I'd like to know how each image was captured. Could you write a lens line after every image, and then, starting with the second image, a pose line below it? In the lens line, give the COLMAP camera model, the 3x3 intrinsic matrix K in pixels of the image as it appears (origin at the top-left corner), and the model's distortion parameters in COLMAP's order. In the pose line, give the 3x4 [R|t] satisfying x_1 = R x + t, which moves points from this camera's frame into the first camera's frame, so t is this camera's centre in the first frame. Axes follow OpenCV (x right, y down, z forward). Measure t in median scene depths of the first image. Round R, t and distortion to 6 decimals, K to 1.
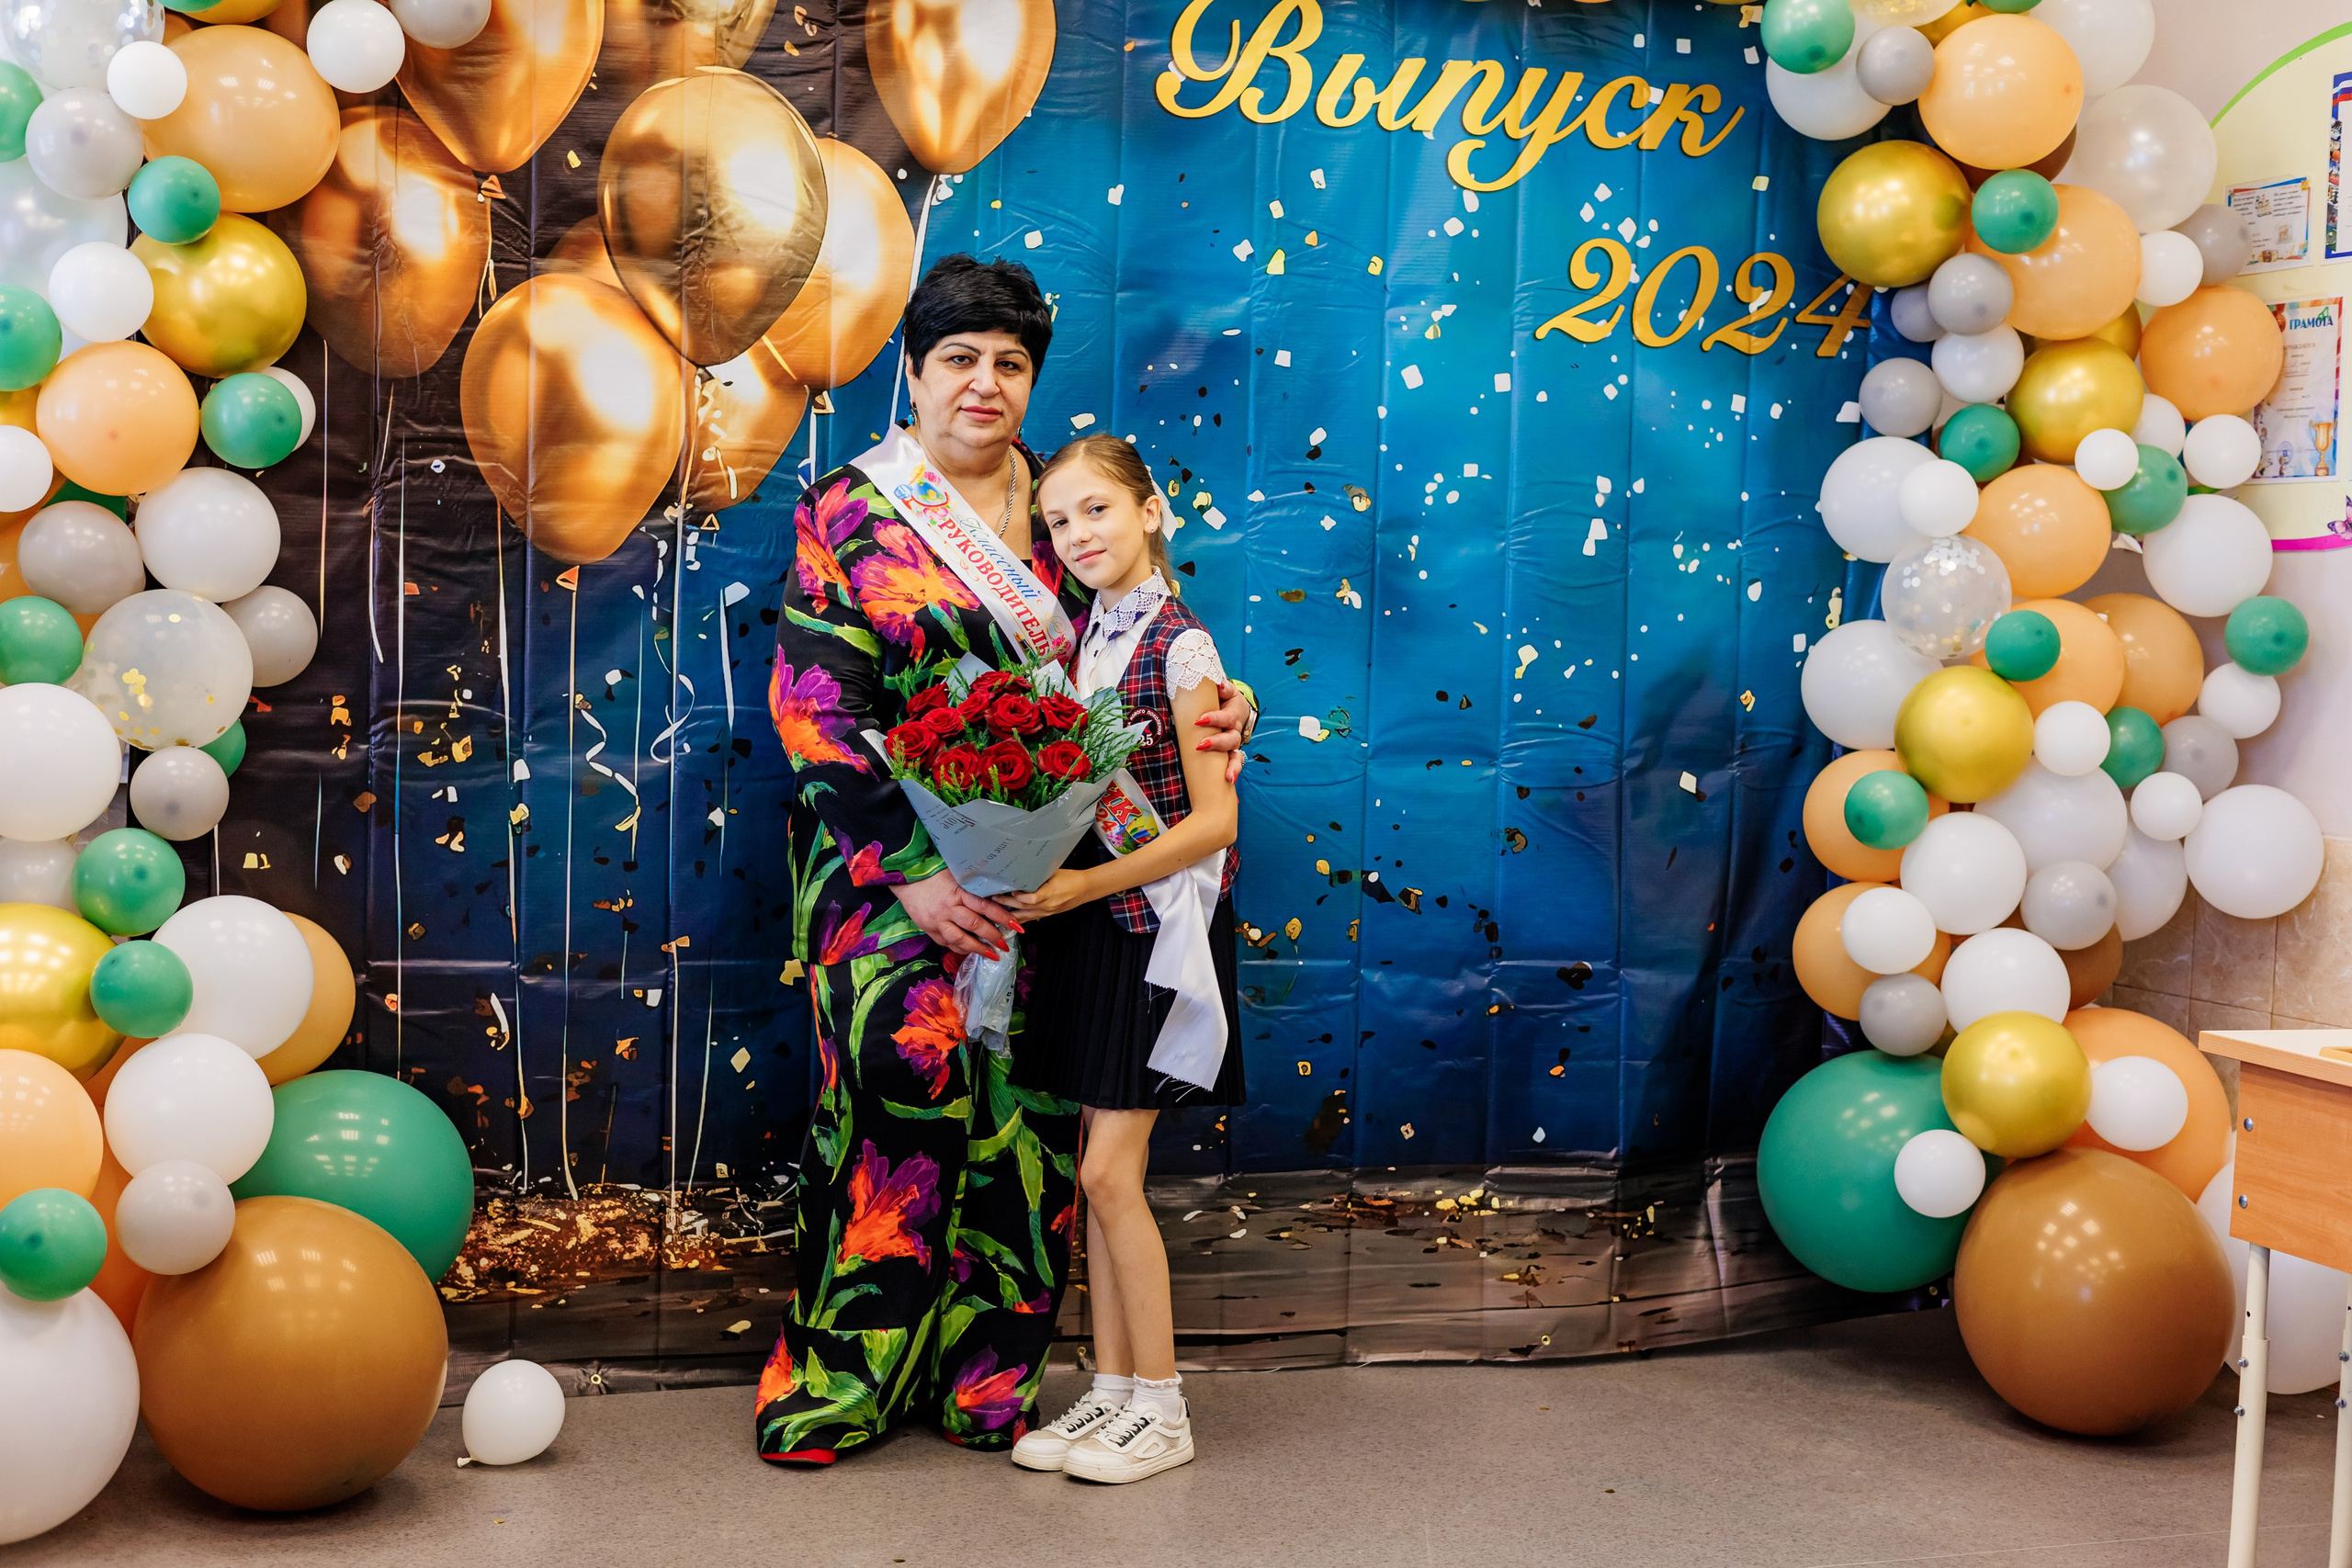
lens RADIAL K [[3380.9, 0, 1172.0], [0, 3380.9, 794.5], [0, 0, 1]] dist [0.002193, 0.000000]
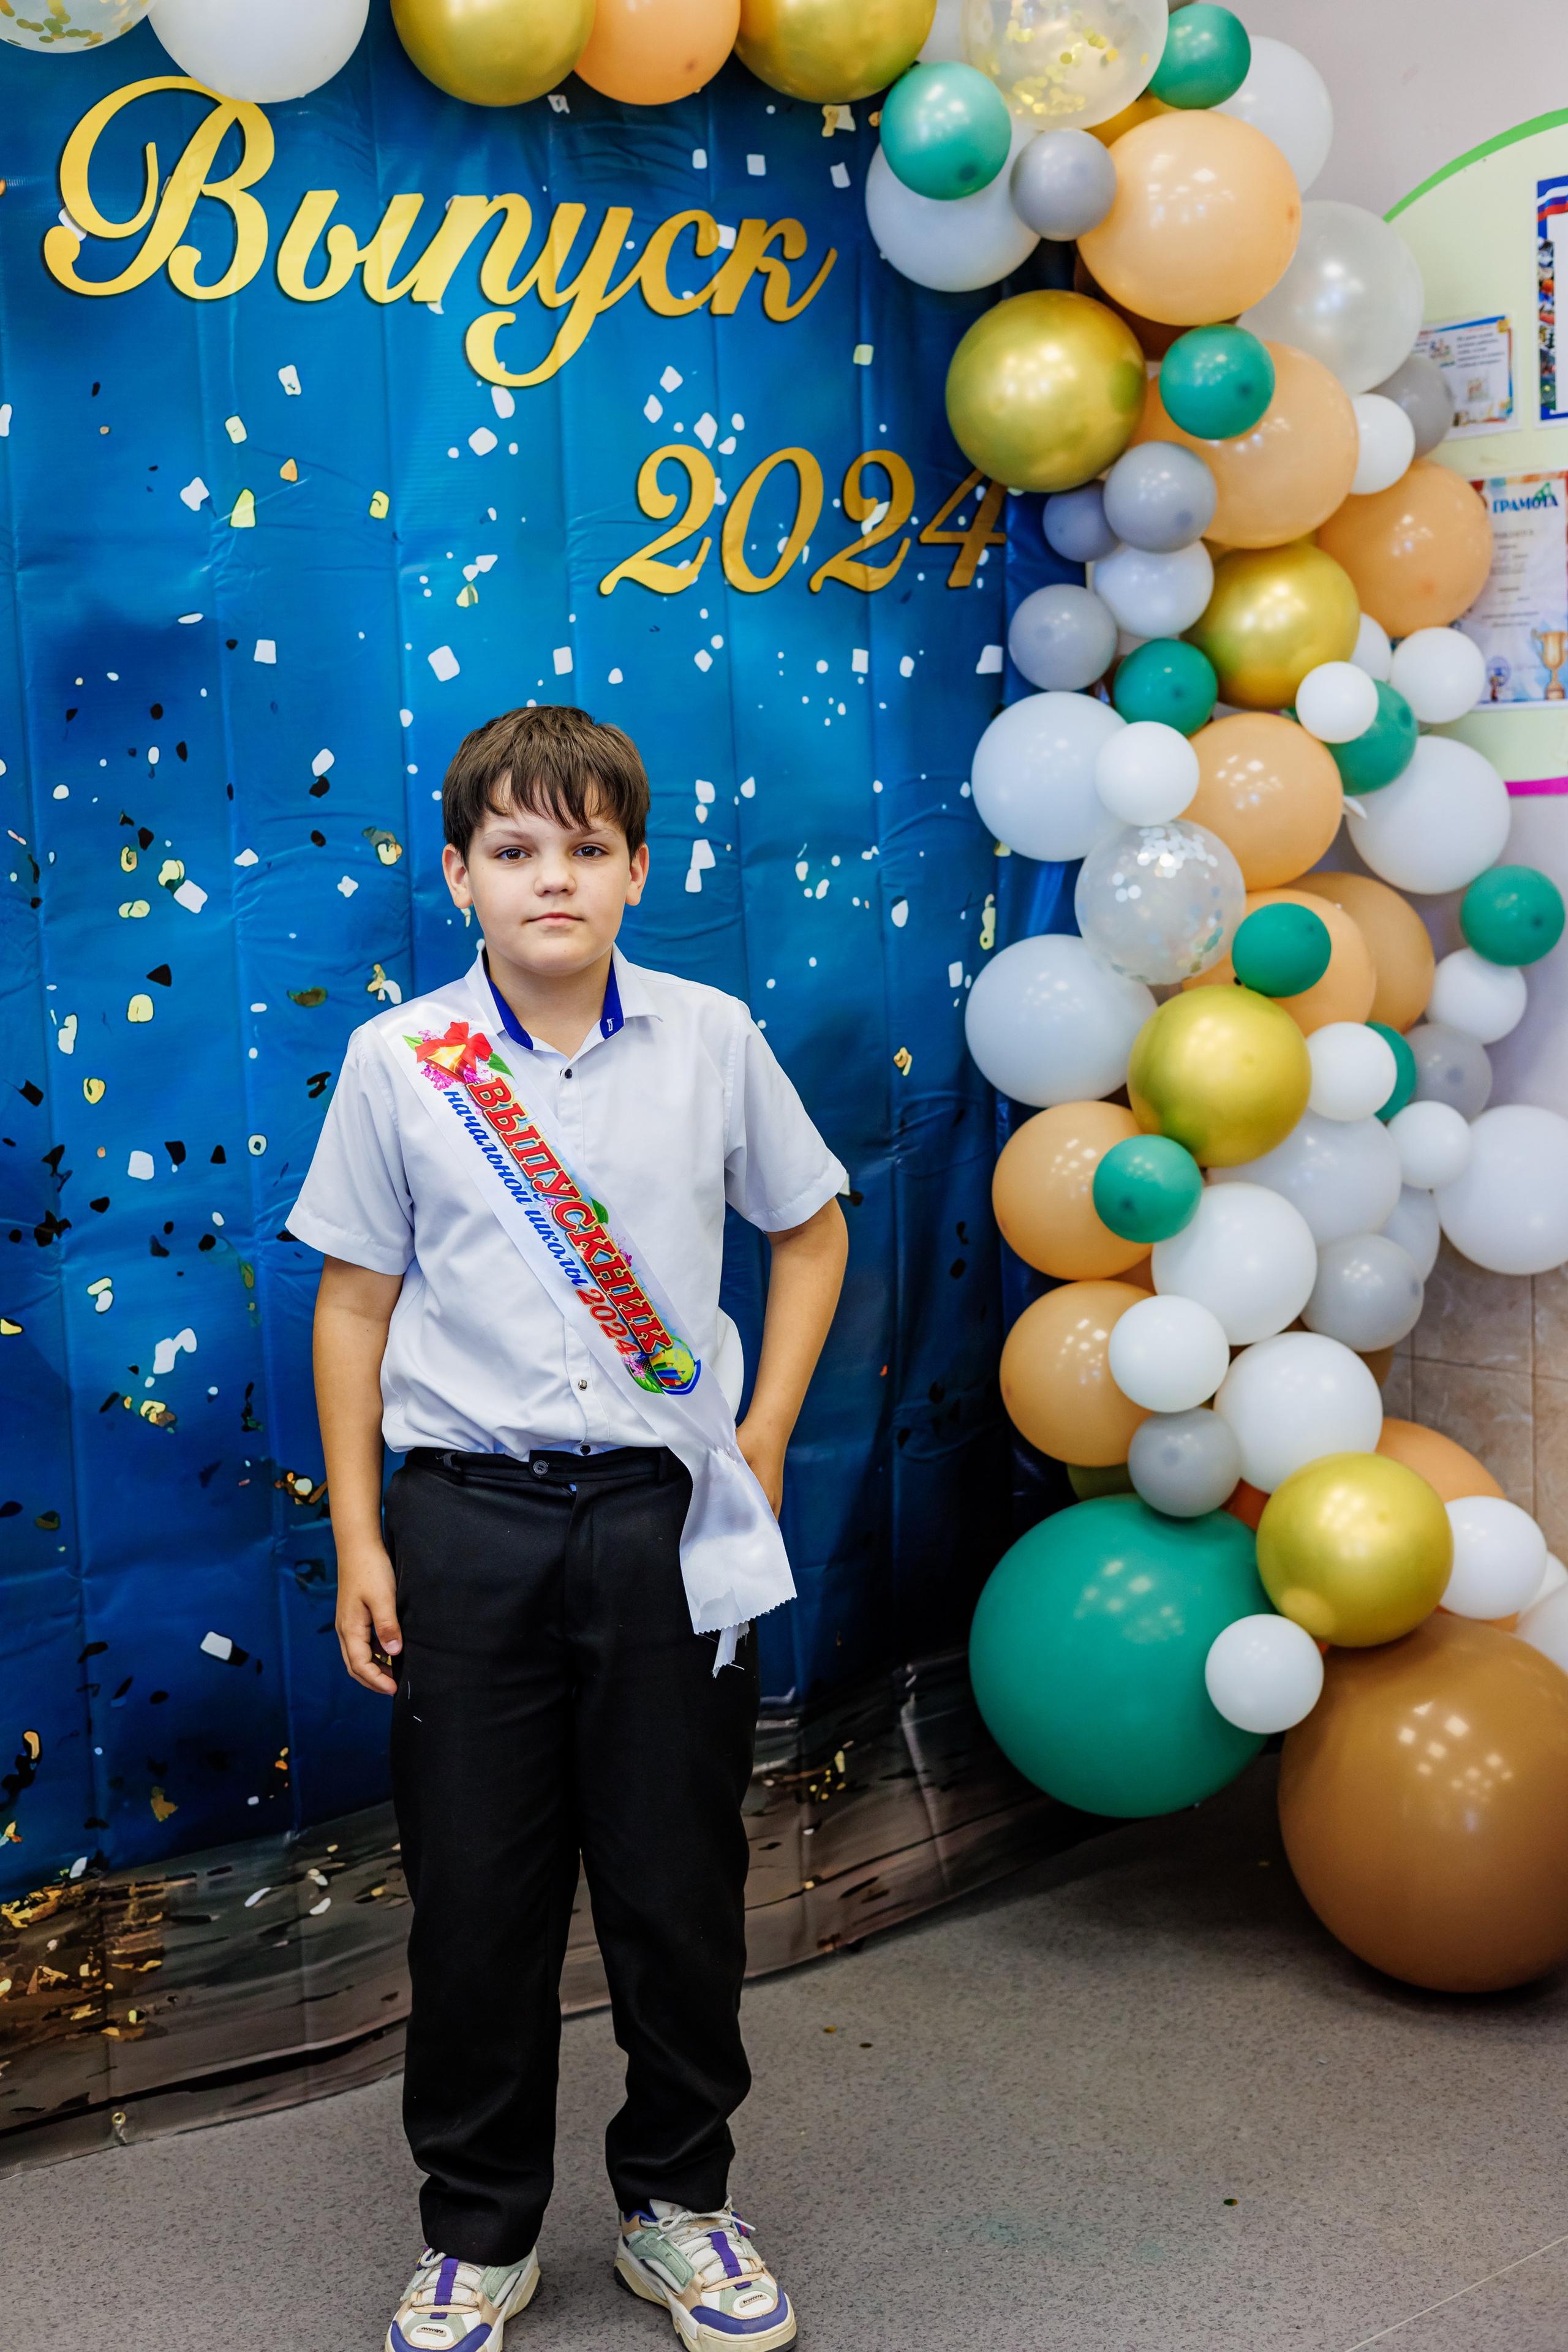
lens RADIAL K [[3381.3, 0, 758.5], [0, 3381.3, 1150.1], [0, 0, 1]] dist [0.002193, 0.000000]
pose [[0.944658, -0.116336, 0.306737, -0.091130], [0.096012, 0.992112, 0.080589, -0.073773], [-0.313693, -0.046678, 0.948376, 0.318329]]
